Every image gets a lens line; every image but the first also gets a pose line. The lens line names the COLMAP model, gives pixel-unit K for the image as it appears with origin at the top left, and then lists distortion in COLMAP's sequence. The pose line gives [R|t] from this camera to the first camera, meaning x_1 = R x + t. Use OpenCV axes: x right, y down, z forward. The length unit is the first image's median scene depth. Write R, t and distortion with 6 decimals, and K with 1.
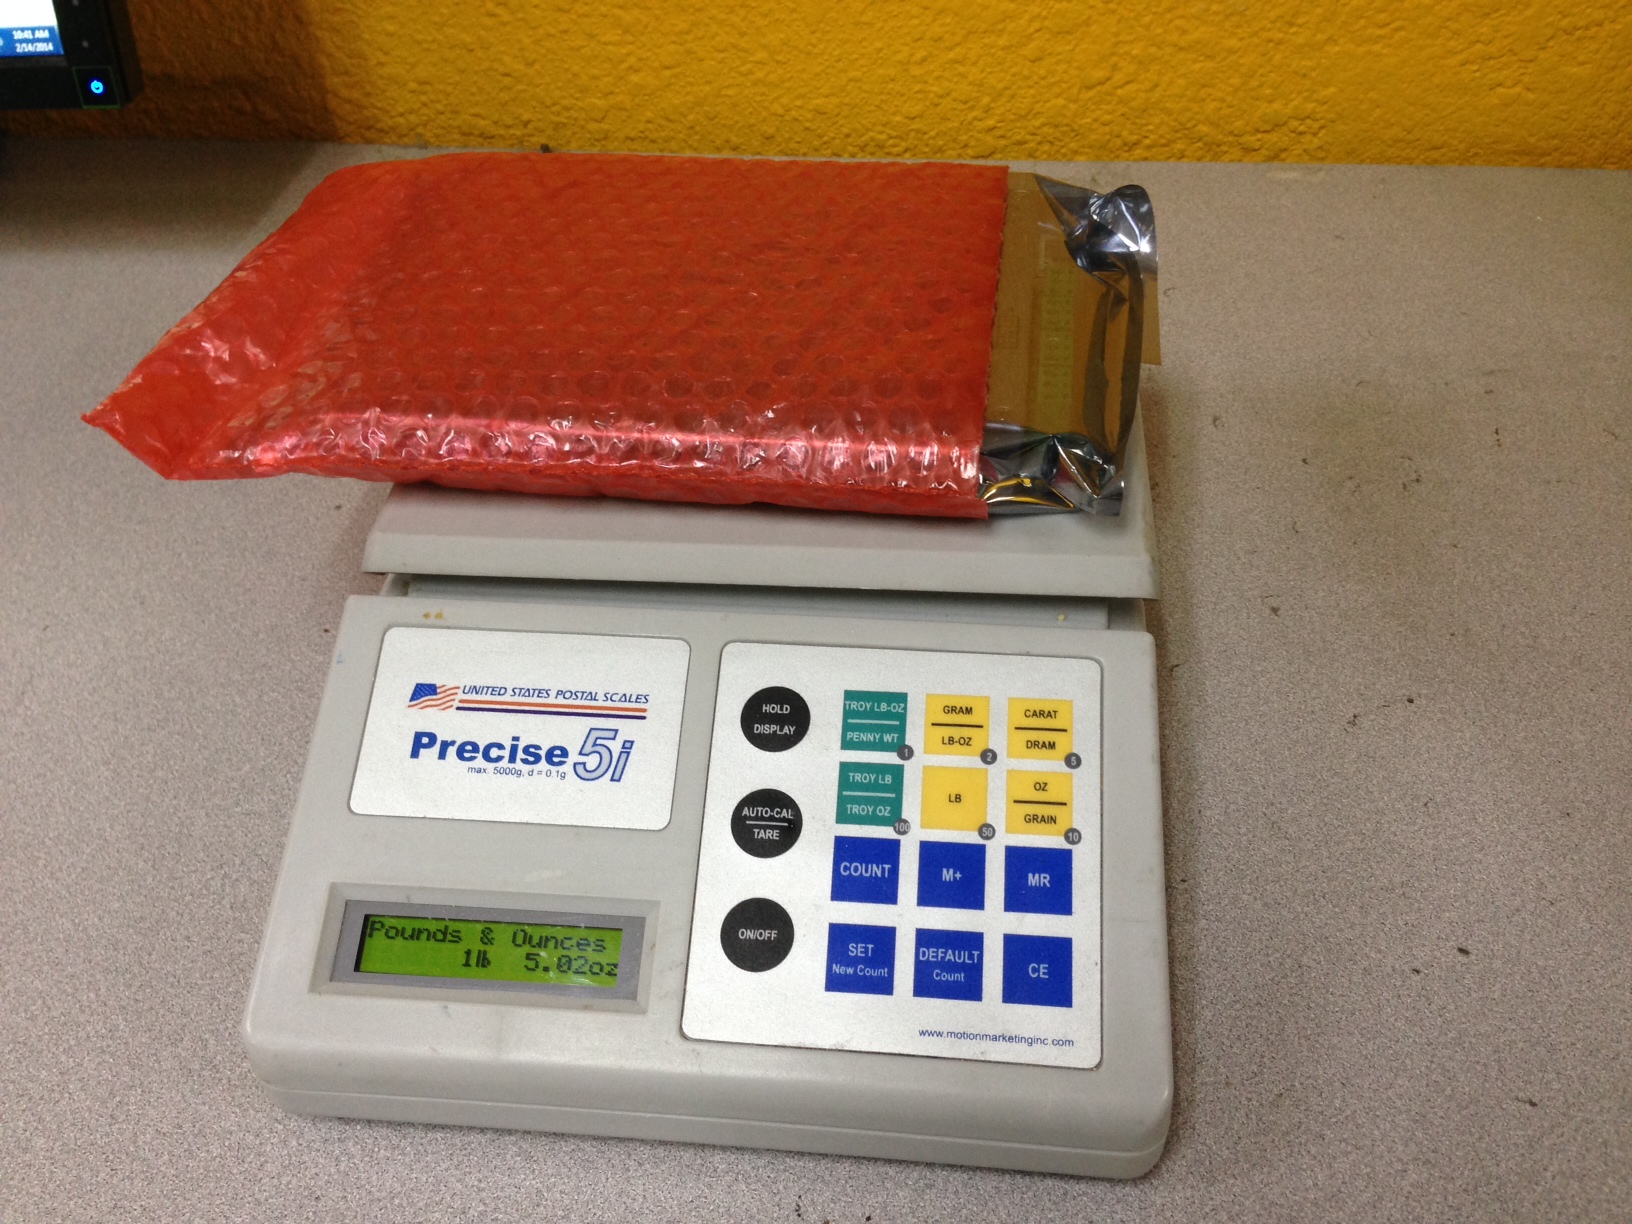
lens RADIAL K [[1478.2, 0, 816.0], [0, 1478.2, 612.0], [0, 0, 1]] dist [0.101448, -0.219901]
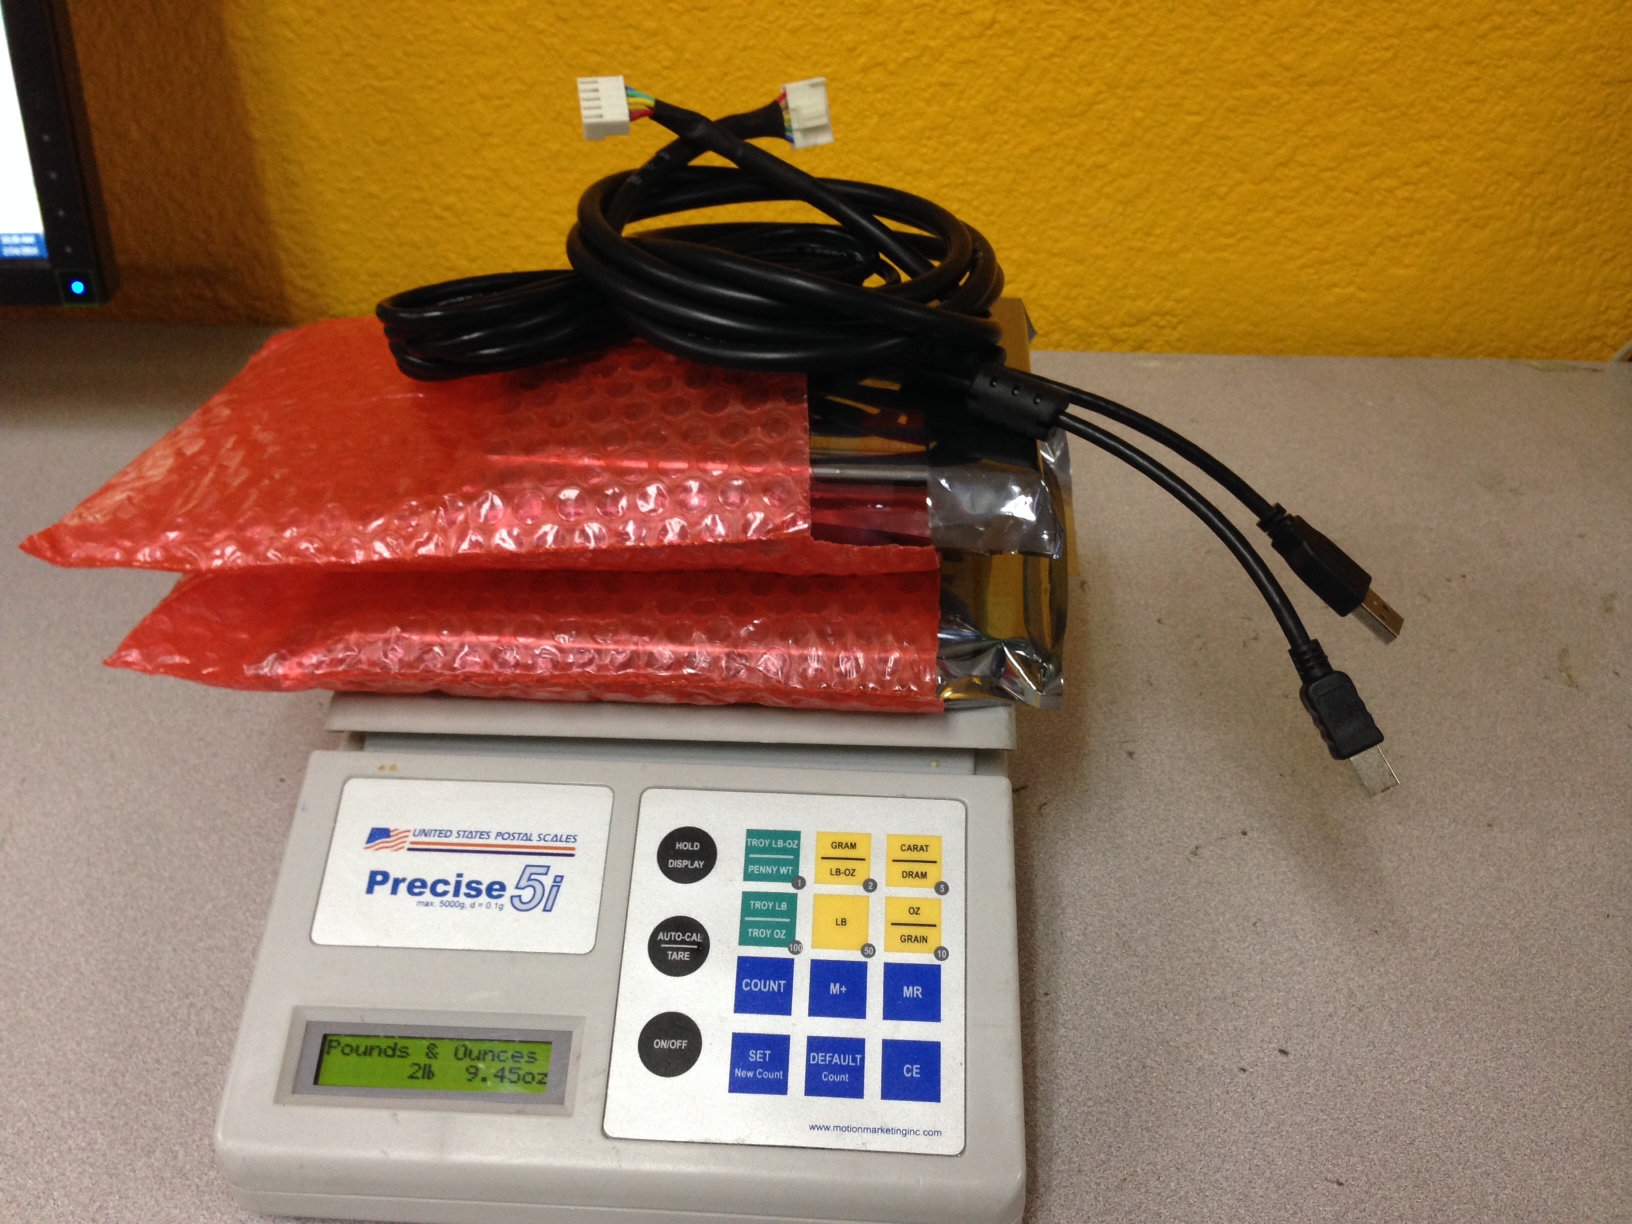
lens RADIAL K [[1481.4, 0, 819.9], [0, 1481.4, 611.9], [0, 0, 1]] dist [0.105552, -0.233229]
pose [[0.998772, -0.003226, 0.049430, 0.018595], [0.007738, 0.995787, -0.091371, -0.009442], [-0.048927, 0.091641, 0.994589, -0.171566]]
